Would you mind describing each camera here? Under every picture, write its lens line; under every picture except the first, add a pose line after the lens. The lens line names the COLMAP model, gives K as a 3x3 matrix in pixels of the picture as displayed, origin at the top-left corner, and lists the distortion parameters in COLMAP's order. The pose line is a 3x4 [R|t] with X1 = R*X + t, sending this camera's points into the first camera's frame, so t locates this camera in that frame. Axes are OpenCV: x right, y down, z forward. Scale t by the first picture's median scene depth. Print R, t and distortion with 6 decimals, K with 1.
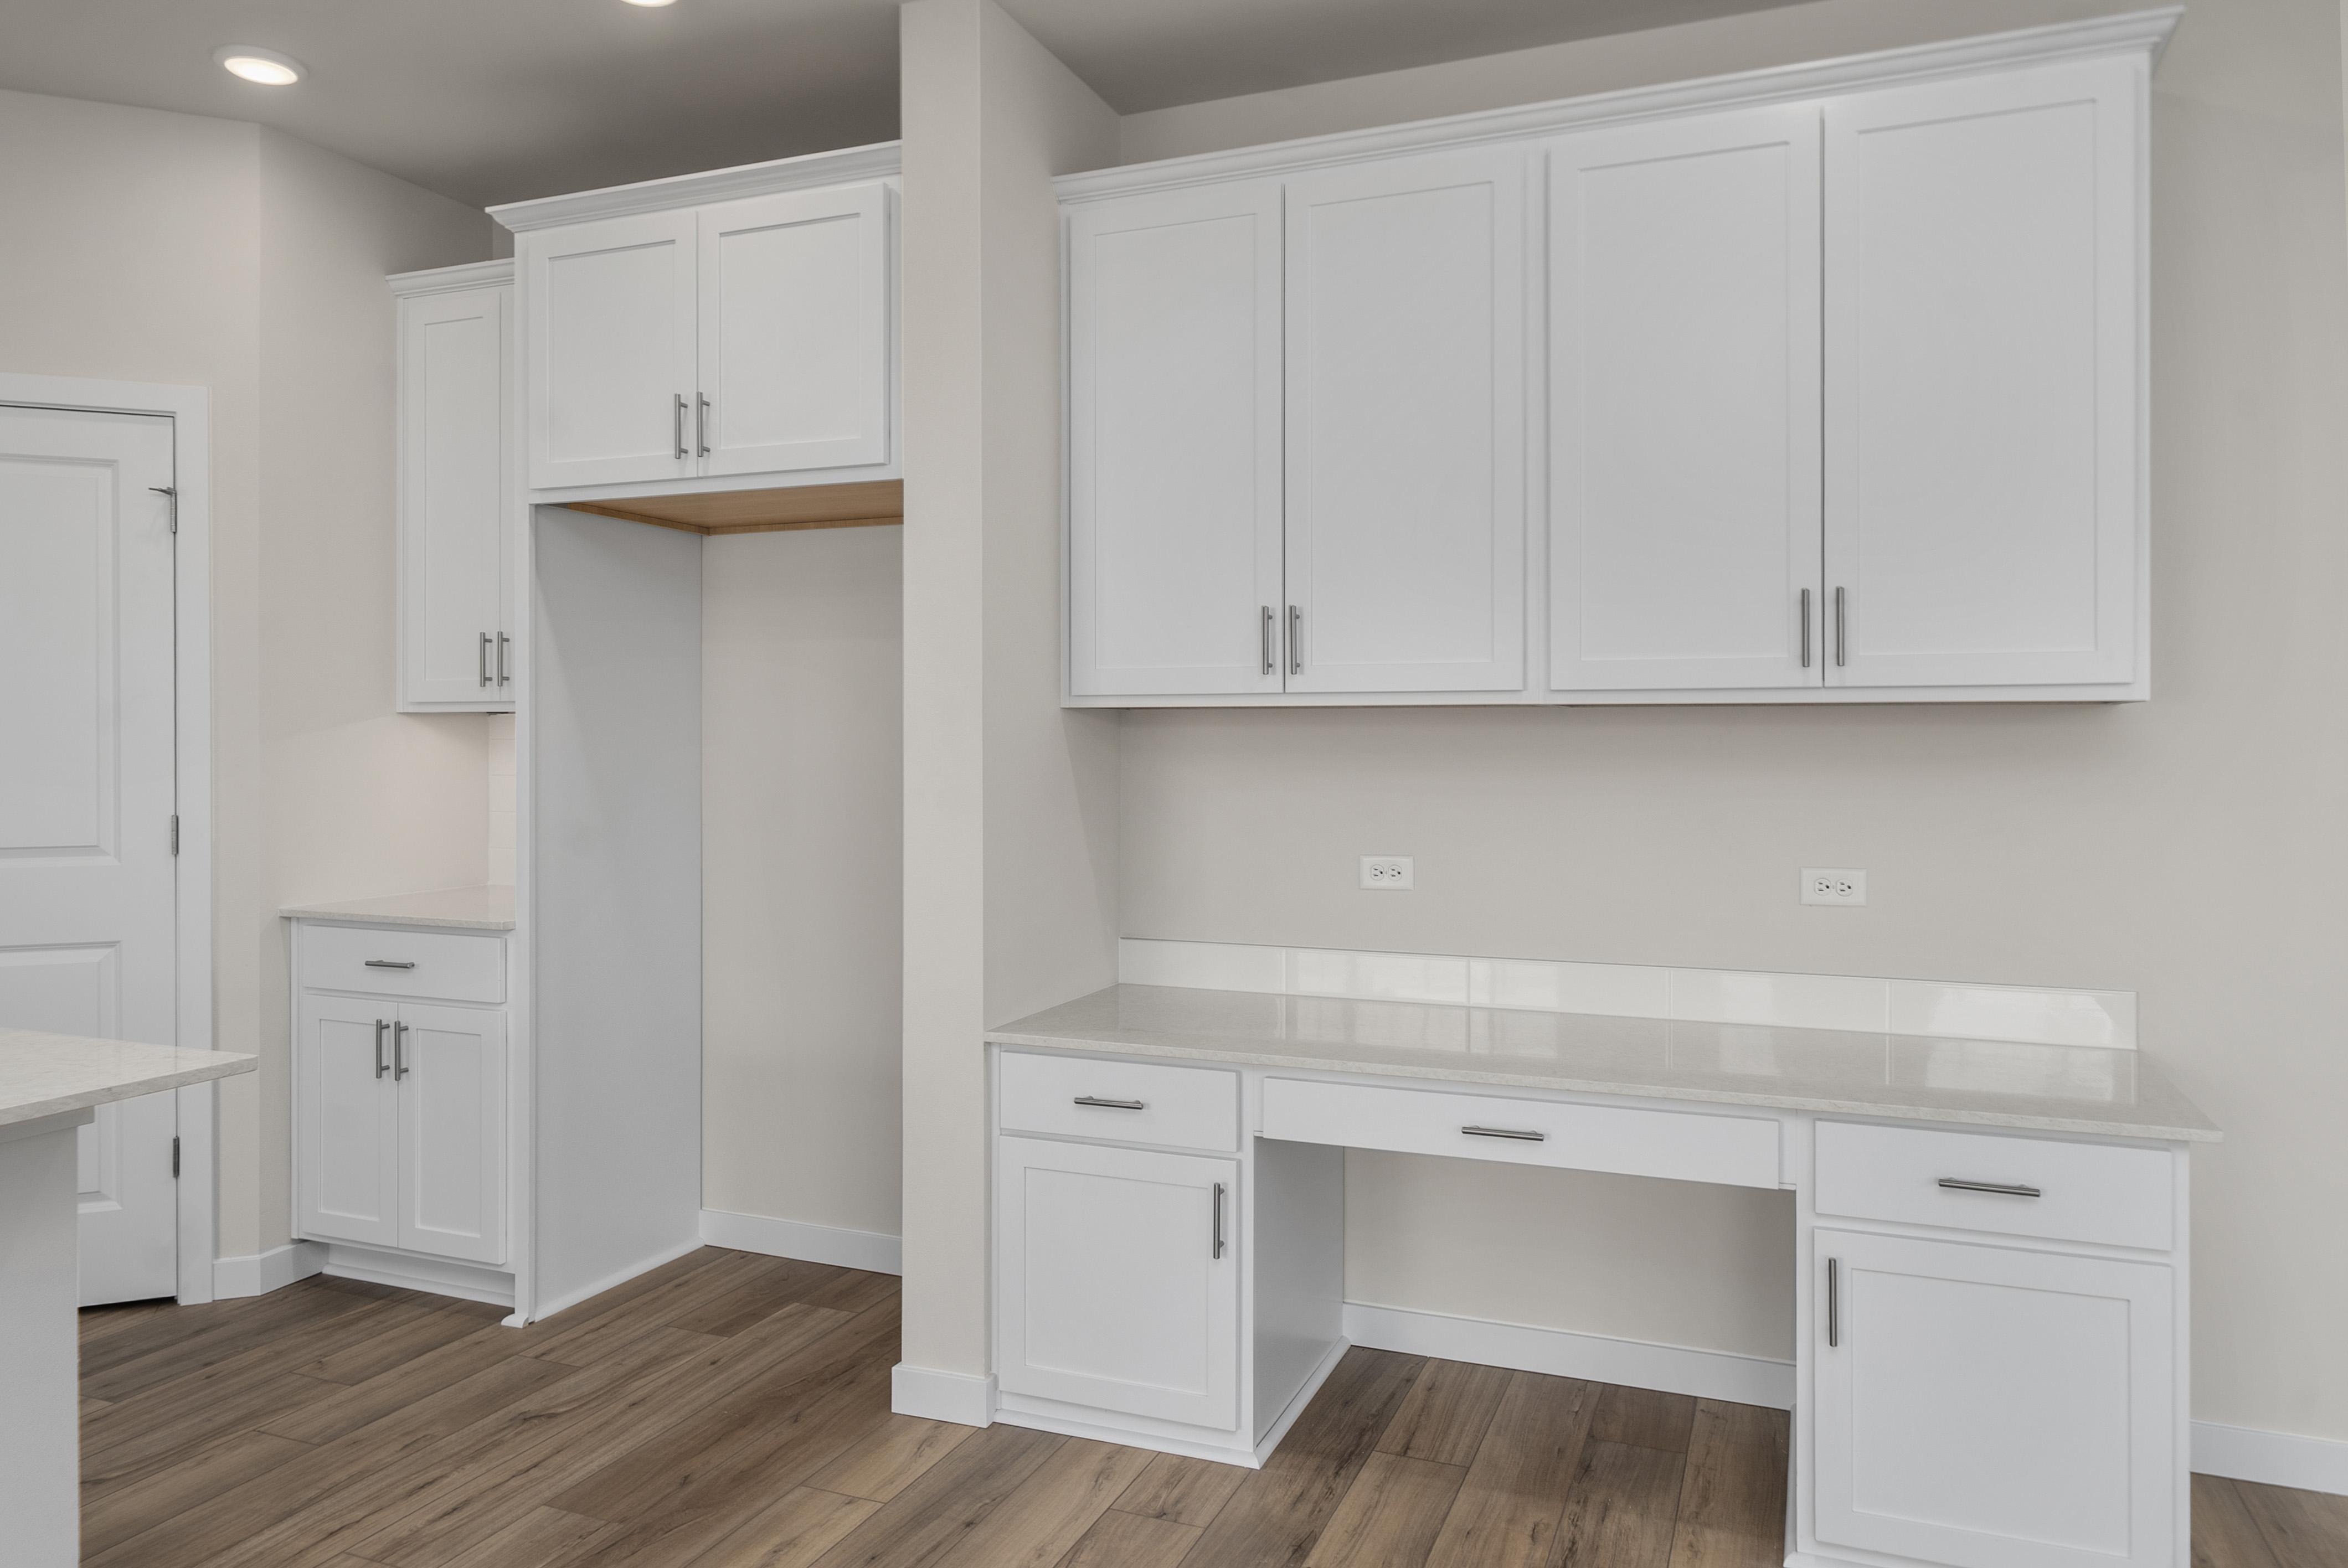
lens RADIAL K [[1564.6, 0, 1183.6], [0, 1564.6, 741.0], [0, 0, 1]] dist [0.002969, -0.009350]
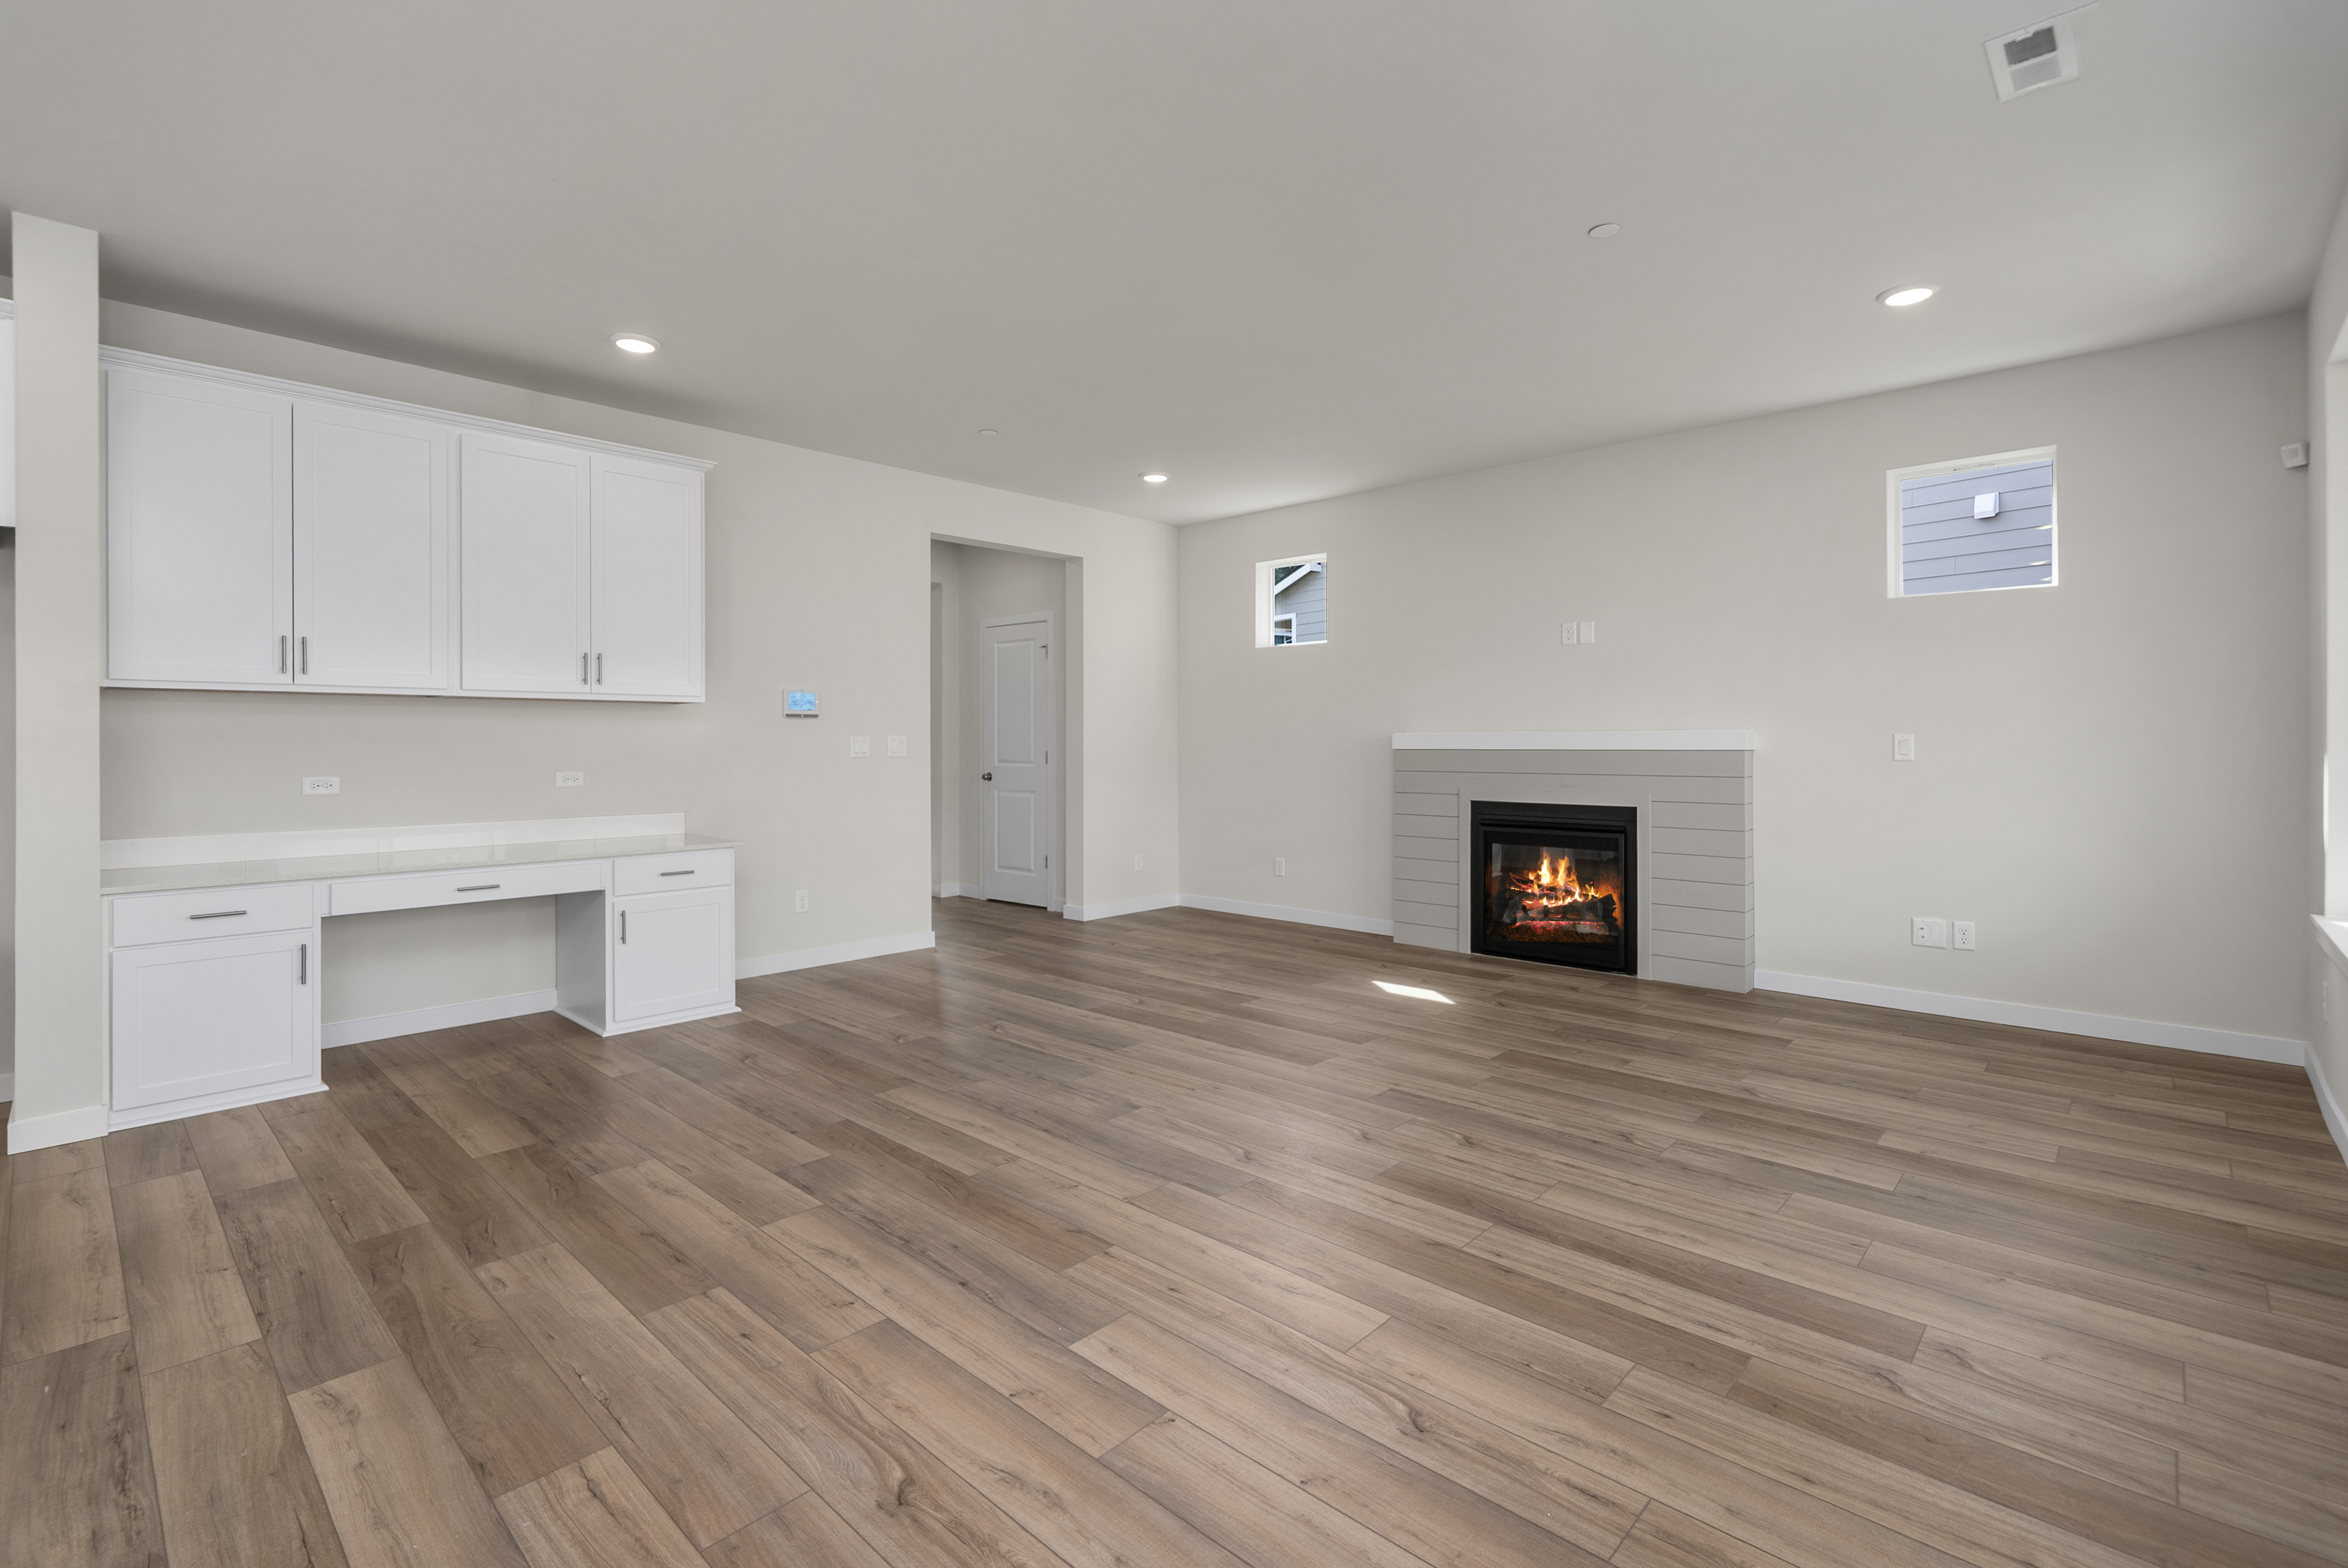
lens RADIAL K [[1072.8, 0, 1174.9], [0, 1072.8, 730.0], [0, 0, 1]] dist [-0.003941, 0.000864]
pose [[0.354836, 0.007900, 0.934895, -0.695600], [0.004236, 0.999940, -0.010058, 0.037849], [-0.934919, 0.007530, 0.354781, -0.372371]]
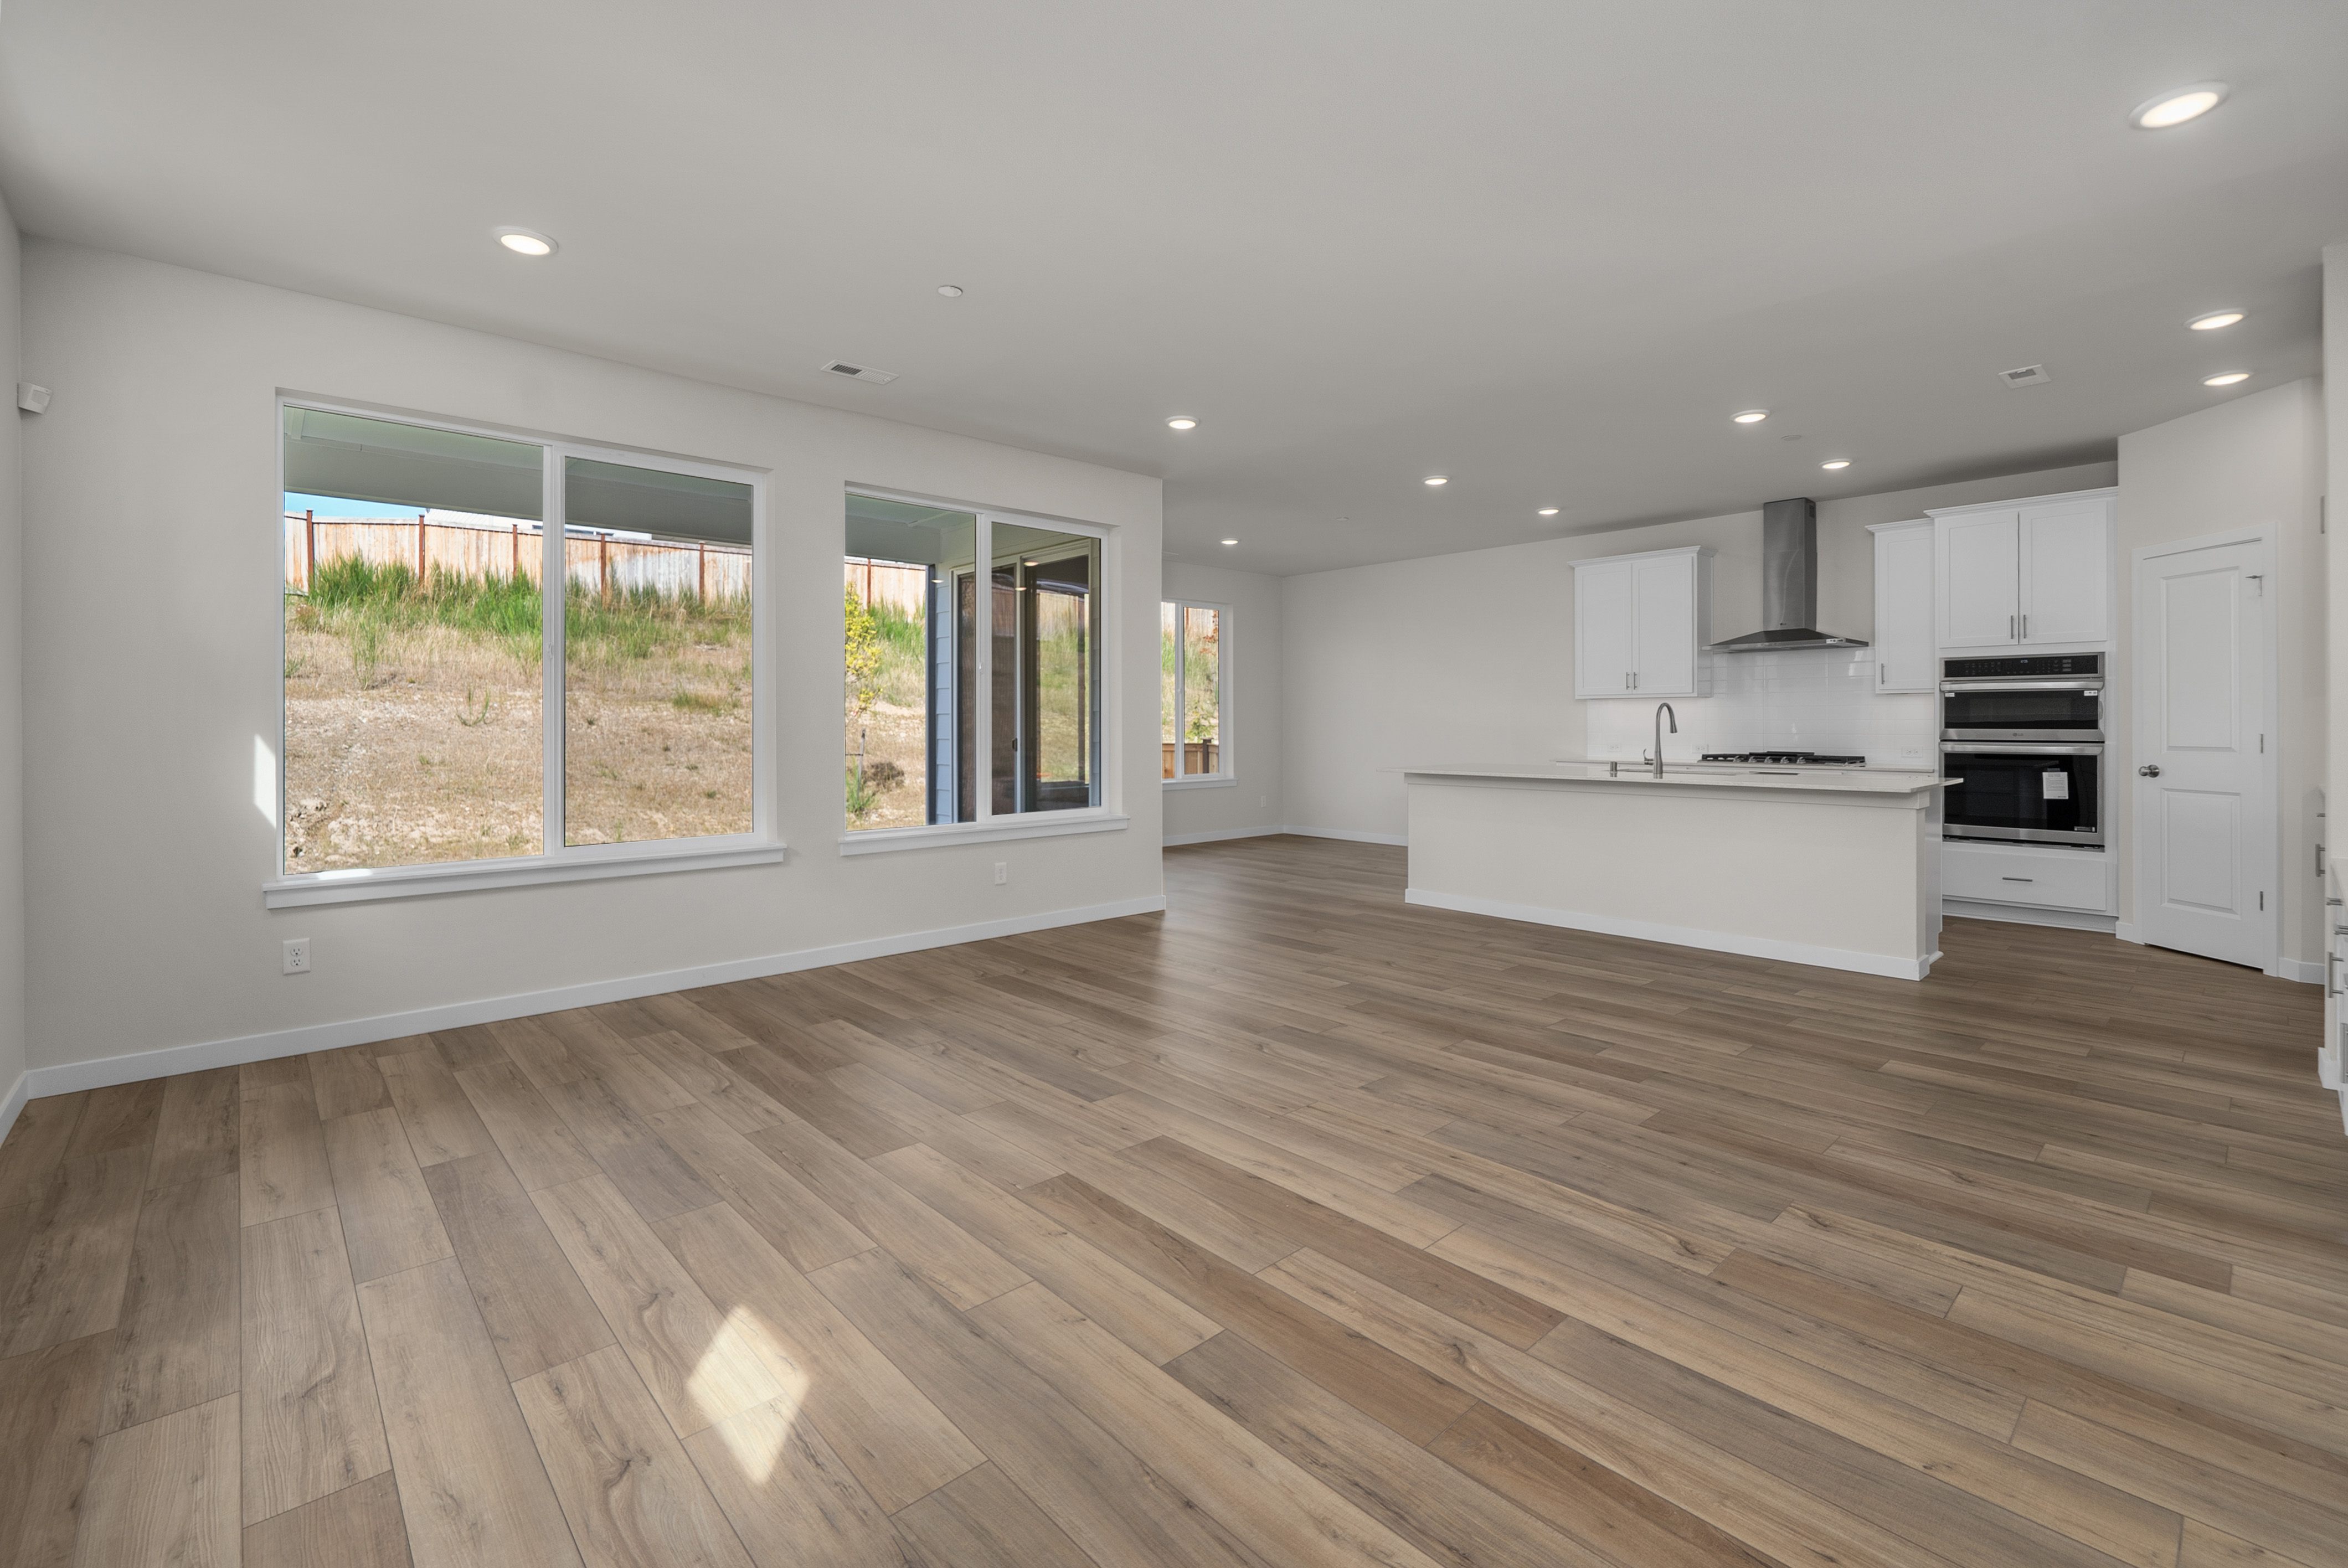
lens RADIAL K [[1020.5, 0, 1165.1], [0, 1020.5, 723.1], [0, 0, 1]] dist [-0.006319, -0.000466]
pose [[-0.434989, 0.000715, -0.900435, 1.301350], [-0.000834, 0.999999, 0.001197, 0.036398], [0.900435, 0.001272, -0.434988, 0.311195]]
